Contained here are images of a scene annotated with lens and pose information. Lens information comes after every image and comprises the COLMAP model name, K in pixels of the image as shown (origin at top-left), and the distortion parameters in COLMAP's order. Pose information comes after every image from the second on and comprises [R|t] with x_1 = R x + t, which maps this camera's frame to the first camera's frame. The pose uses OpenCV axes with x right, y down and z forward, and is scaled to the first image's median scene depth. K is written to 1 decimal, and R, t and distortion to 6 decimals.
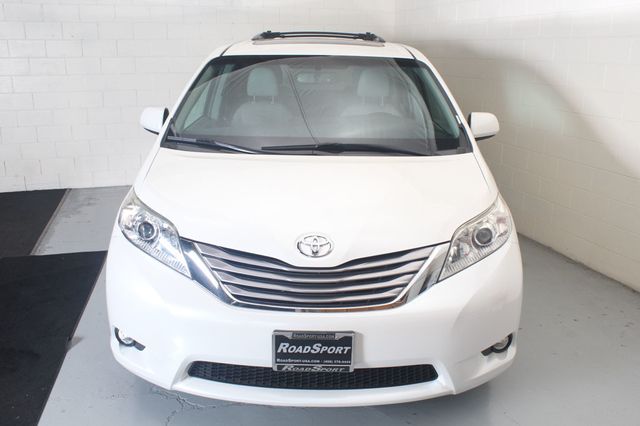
lens RADIAL K [[367.6, 0, 312.0], [0, 367.6, 214.9], [0, 0, 1]] dist [-0.056348, -0.000185]
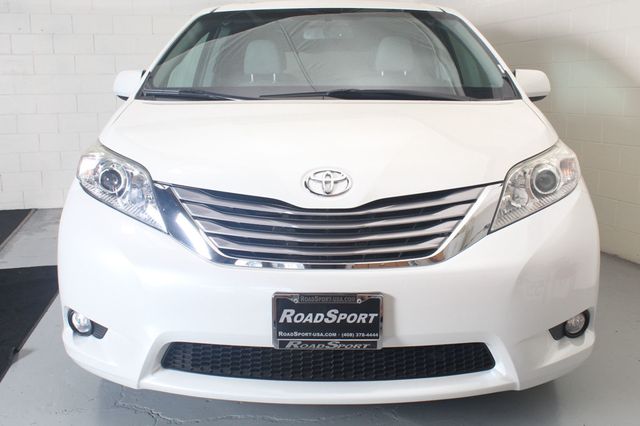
lens RADIAL K [[434.9, 0, 320.0], [0, 434.9, 213.0], [0, 0, 1]] dist [-0.050480, 0.000753]
pose [[0.999883, -0.013811, -0.006527, -0.002980], [0.013327, 0.997518, -0.069135, 0.198516], [0.007466, 0.069040, 0.997586, 0.094736]]
